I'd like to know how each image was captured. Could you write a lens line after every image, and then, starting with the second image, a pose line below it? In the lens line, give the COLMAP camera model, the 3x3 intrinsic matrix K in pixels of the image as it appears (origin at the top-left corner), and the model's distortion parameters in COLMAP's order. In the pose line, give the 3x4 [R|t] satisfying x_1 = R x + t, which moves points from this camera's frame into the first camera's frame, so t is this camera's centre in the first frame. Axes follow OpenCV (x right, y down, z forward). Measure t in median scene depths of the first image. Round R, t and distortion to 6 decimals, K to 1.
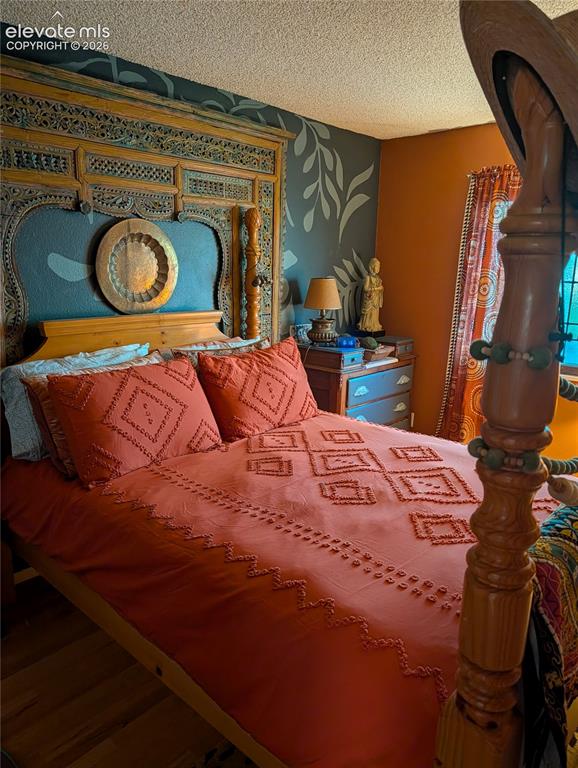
lens RADIAL K [[550.0, 0, 286.4], [0, 550.0, 400.2], [0, 0, 1]] dist [0.006878, -0.000850]
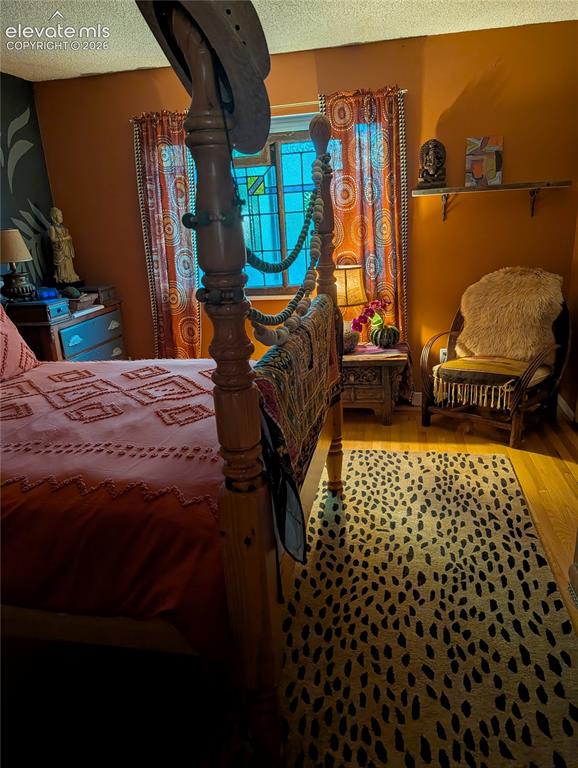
lens RADIAL K [[550.0, 0, 286.4], [0, 550.0, 400.2], [0, 0, 1]] dist [0.006878, -0.000850]
pose [[0.849119, -0.226926, 0.476971, -0.060913], [0.193942, 0.973881, 0.118077, 0.069326], [-0.491307, -0.007757, 0.870952, -0.098508]]
